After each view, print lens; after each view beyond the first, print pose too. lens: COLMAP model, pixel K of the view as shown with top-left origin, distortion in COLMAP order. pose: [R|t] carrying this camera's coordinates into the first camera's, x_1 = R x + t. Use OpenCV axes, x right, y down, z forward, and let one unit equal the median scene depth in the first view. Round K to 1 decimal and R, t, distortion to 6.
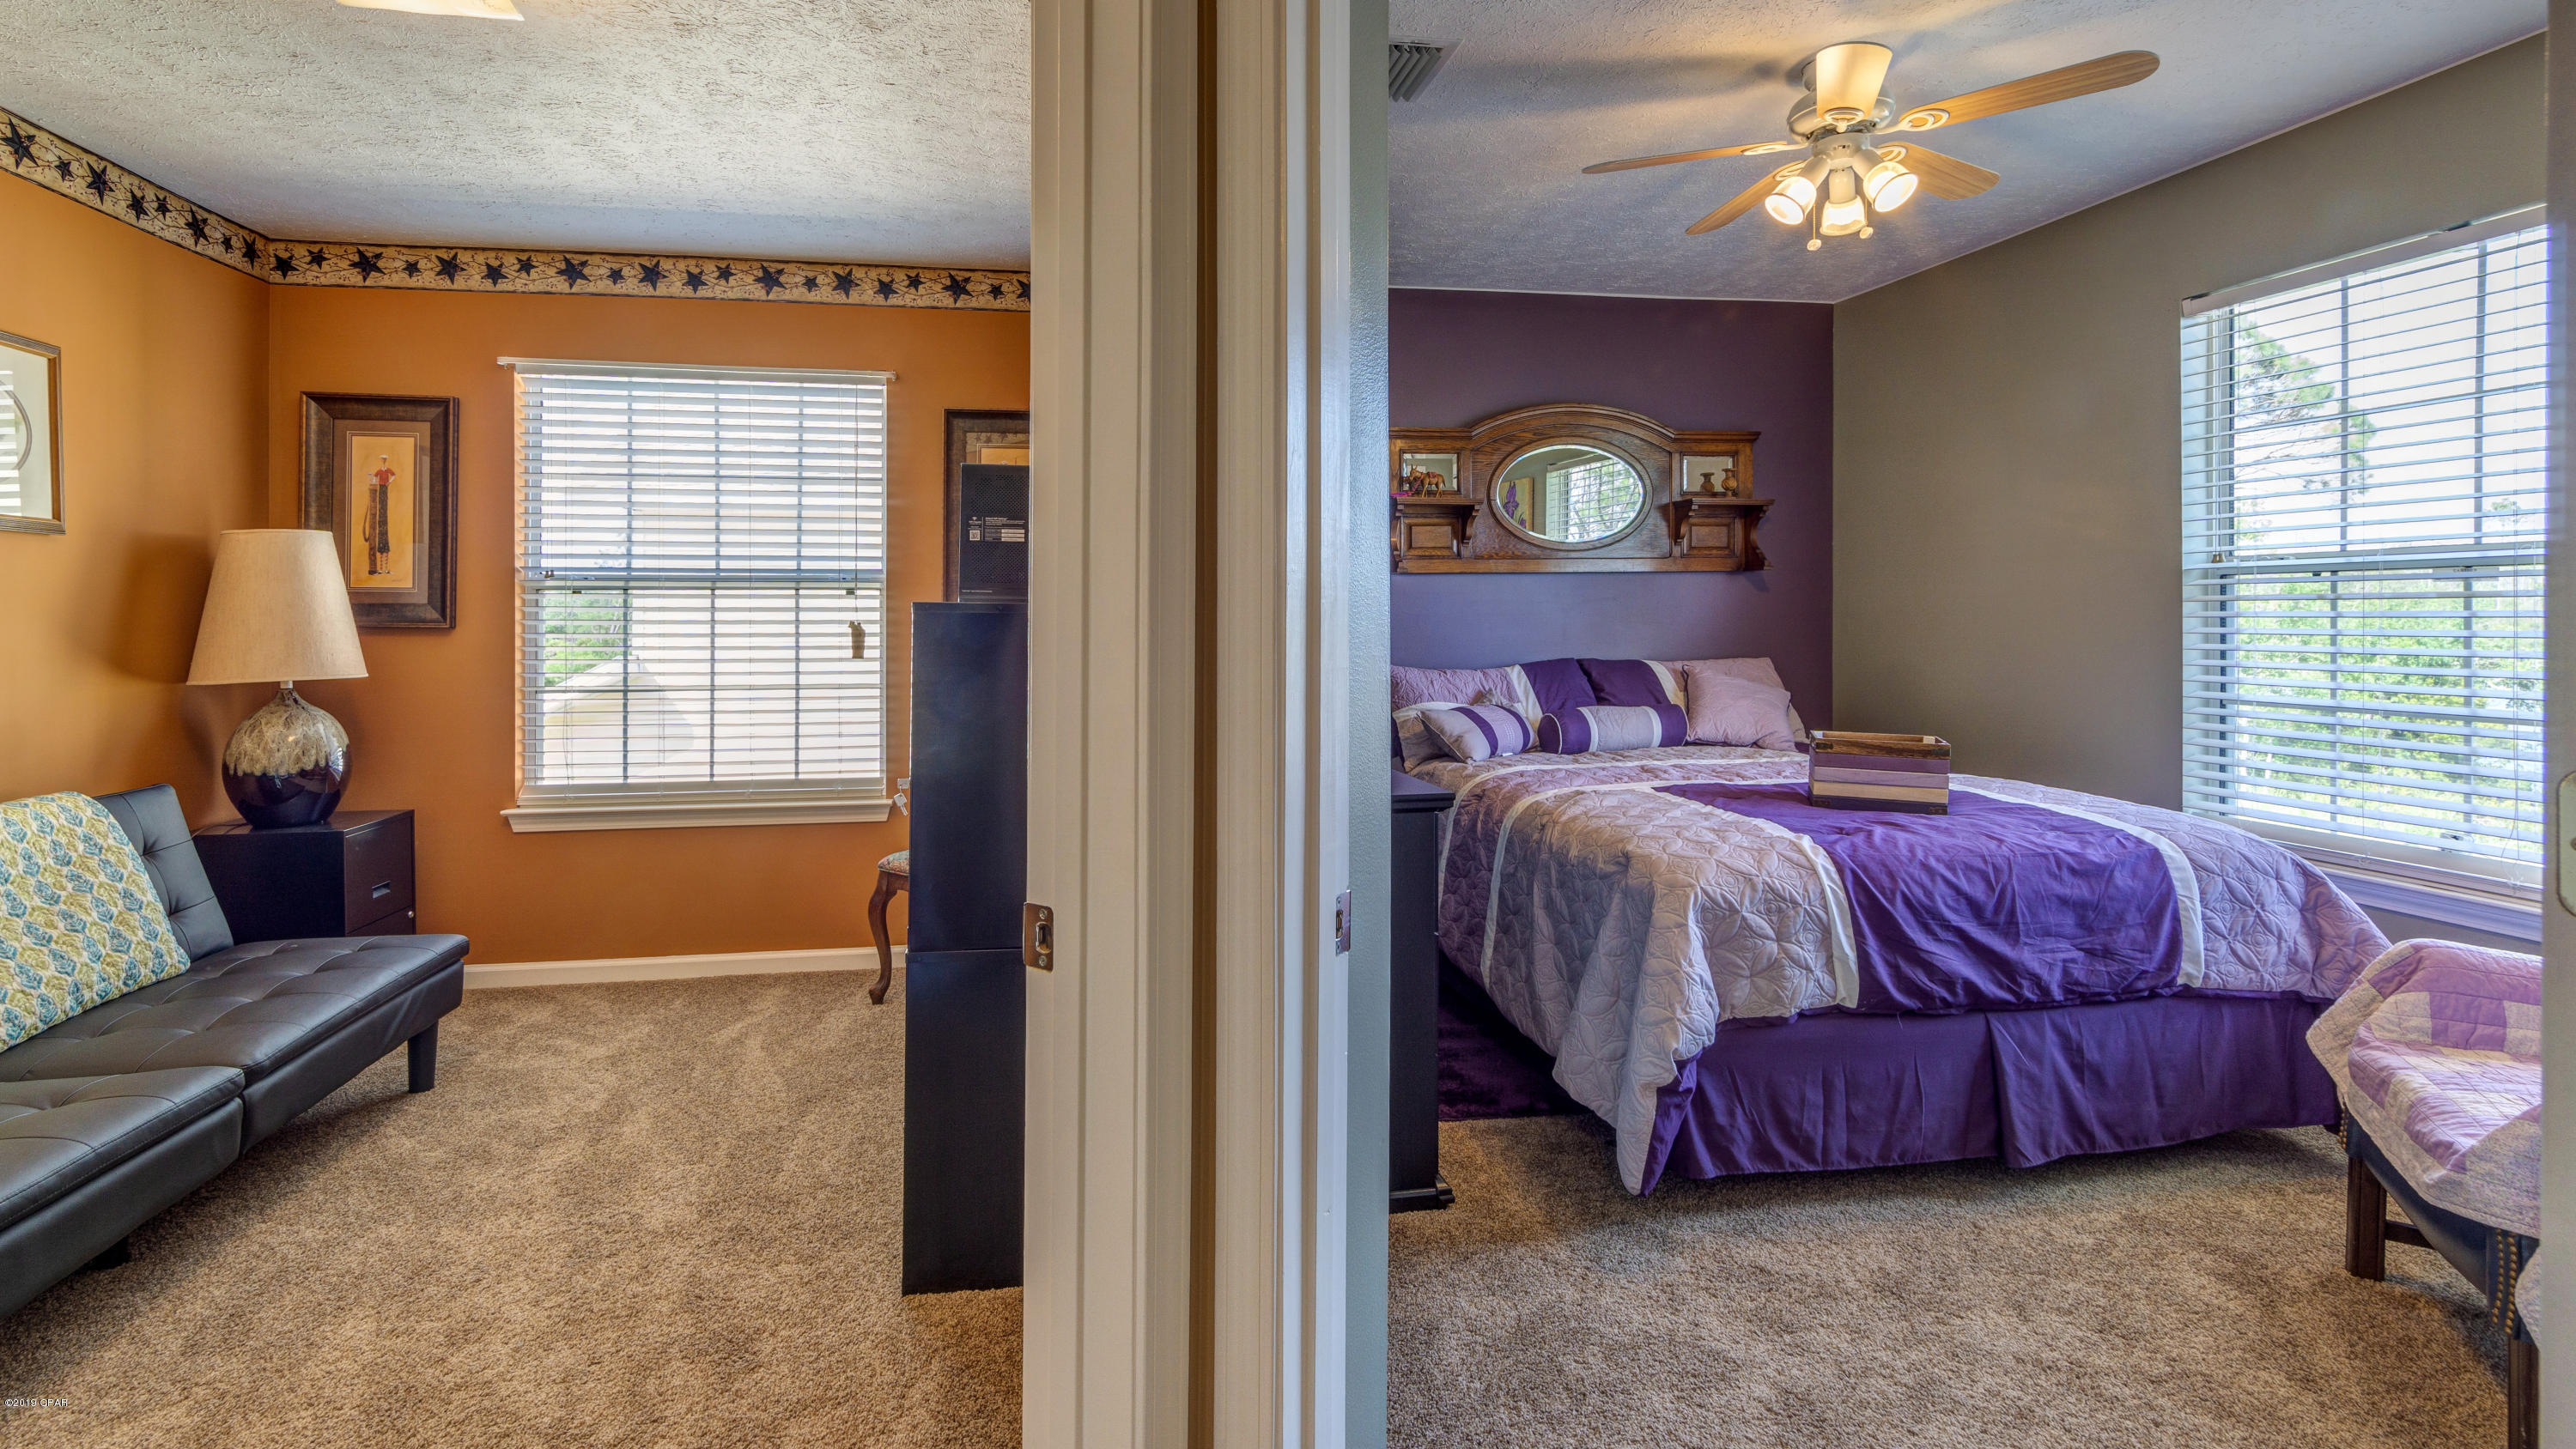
lens RADIAL K [[1179.1, 0, 1246.4], [0, 1179.1, 702.9], [0, 0, 1]] dist [-0.000907, -0.000489]
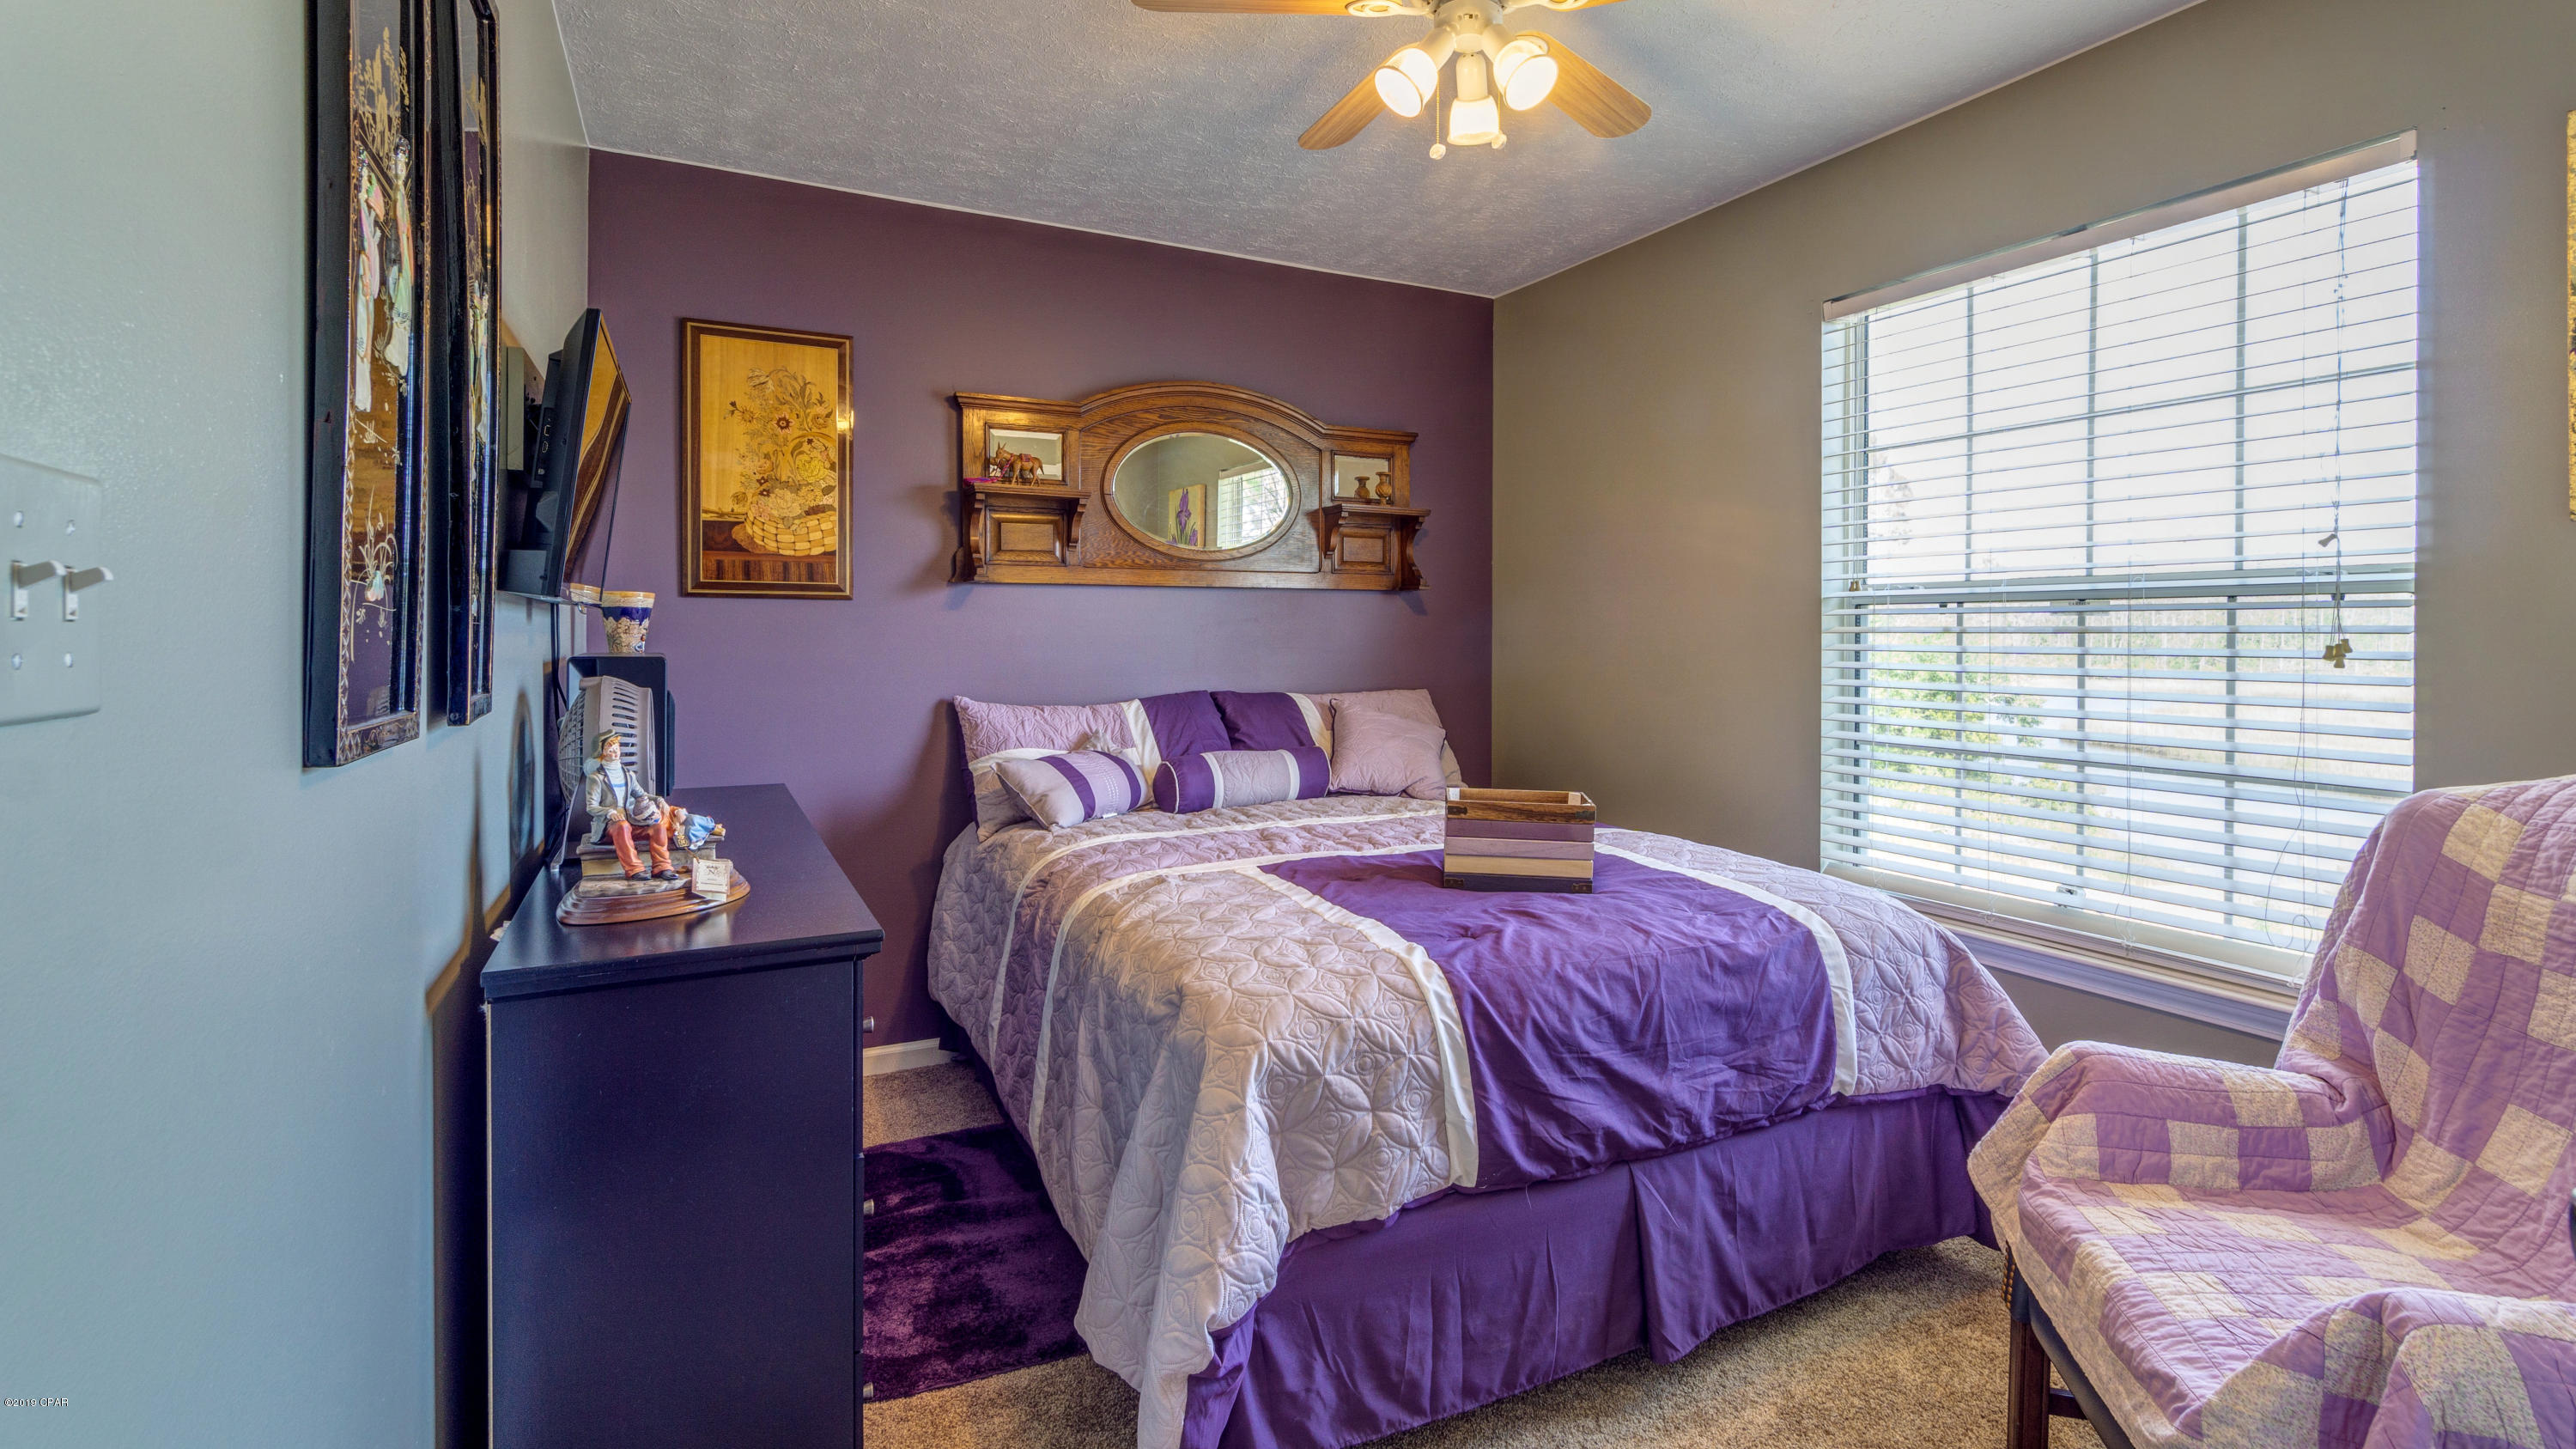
lens RADIAL K [[1171.1, 0, 1371.9], [0, 1171.1, 795.3], [0, 0, 1]] dist [-0.000784, 0.000041]
pose [[0.944622, -0.031951, 0.326602, 0.212056], [0.011530, 0.997866, 0.064275, -0.029515], [-0.327958, -0.056950, 0.942974, 0.326264]]
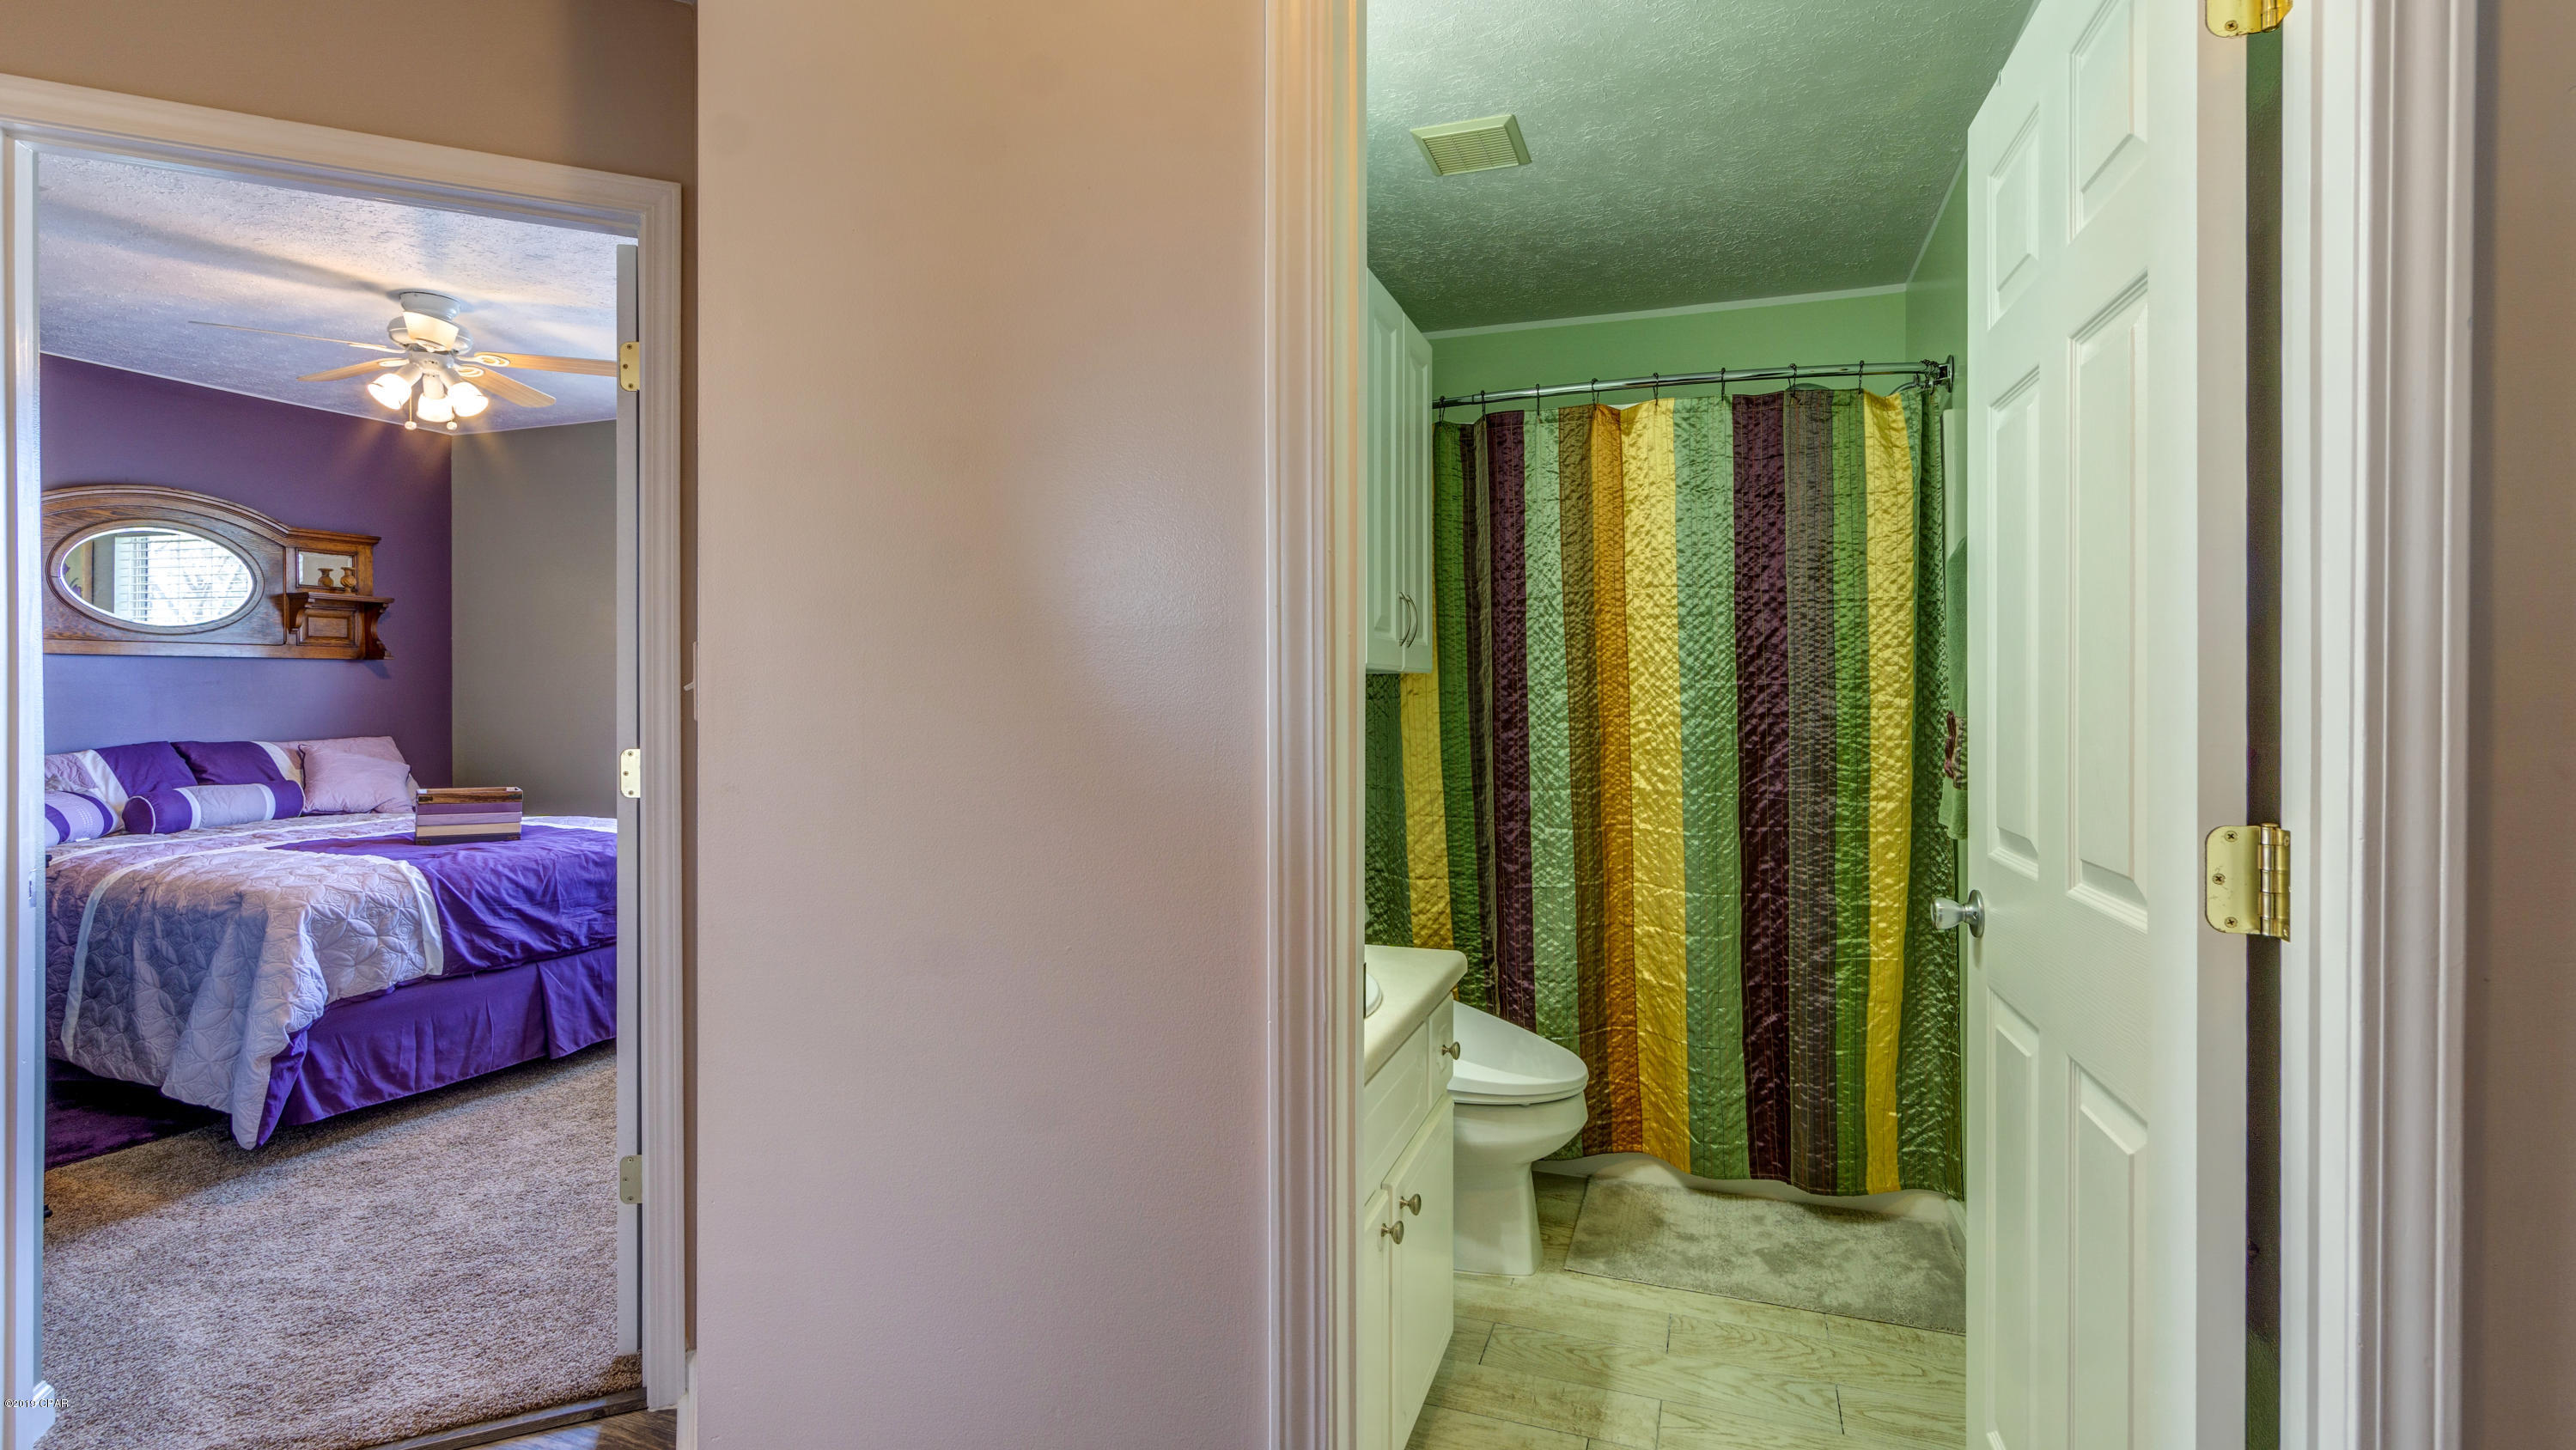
lens RADIAL K [[1180.1, 0, 1246.7], [0, 1180.1, 672.3], [0, 0, 1]] dist [0.000574, 0.001021]
pose [[0.519131, 0.023489, 0.854372, -0.195185], [0.058736, 0.996279, -0.063079, 0.038682], [-0.852674, 0.082928, 0.515820, -0.564215]]
